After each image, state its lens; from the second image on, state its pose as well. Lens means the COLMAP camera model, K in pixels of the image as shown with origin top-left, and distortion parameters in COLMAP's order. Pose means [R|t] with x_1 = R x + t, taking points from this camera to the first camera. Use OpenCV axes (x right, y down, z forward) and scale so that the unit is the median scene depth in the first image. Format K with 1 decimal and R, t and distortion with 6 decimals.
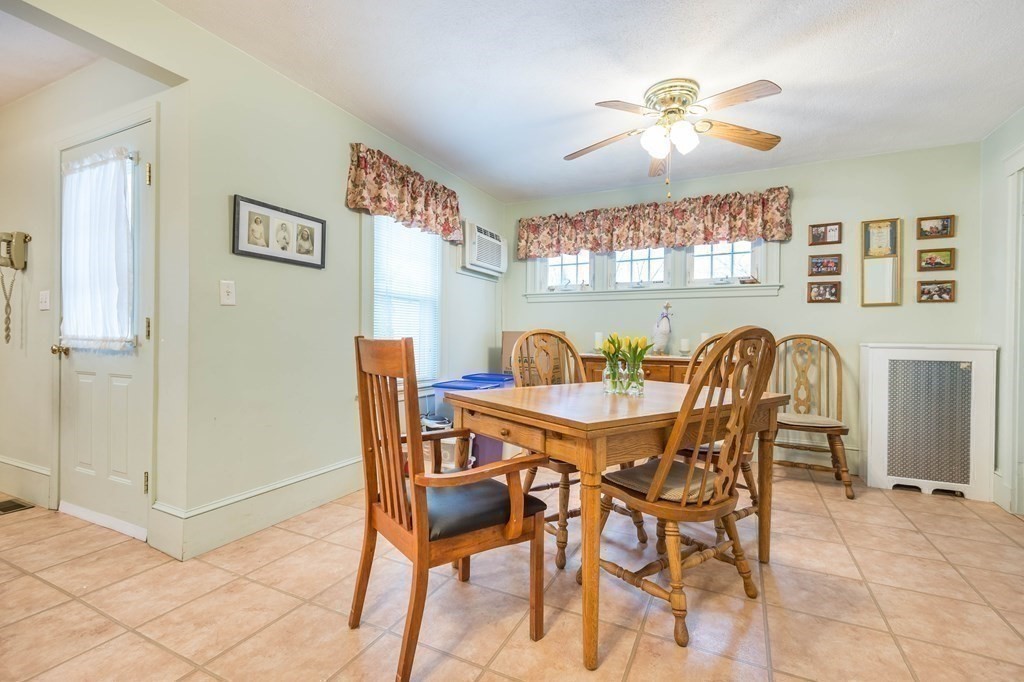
lens RADIAL K [[466.5, 0, 469.6], [0, 466.5, 339.4], [0, 0, 1]] dist [0.002206, -0.017446]
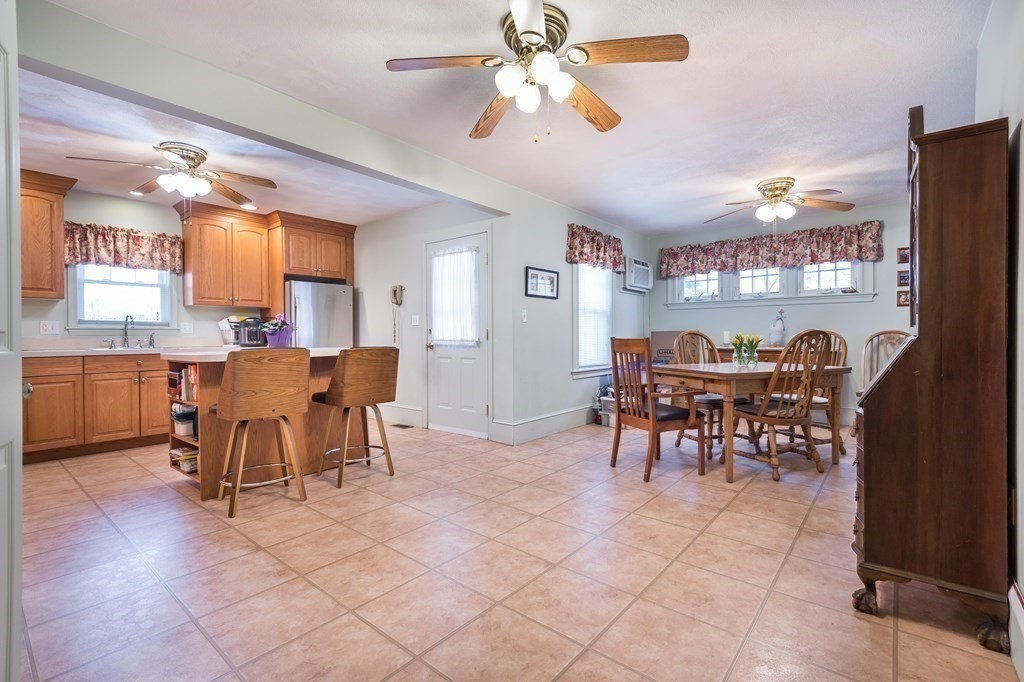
lens RADIAL K [[466.5, 0, 469.6], [0, 466.5, 339.4], [0, 0, 1]] dist [0.002206, -0.017446]
pose [[0.974851, -0.013557, -0.222443, -0.186426], [0.013929, 0.999903, 0.000104, -0.002429], [0.222420, -0.003200, 0.974946, -0.603501]]
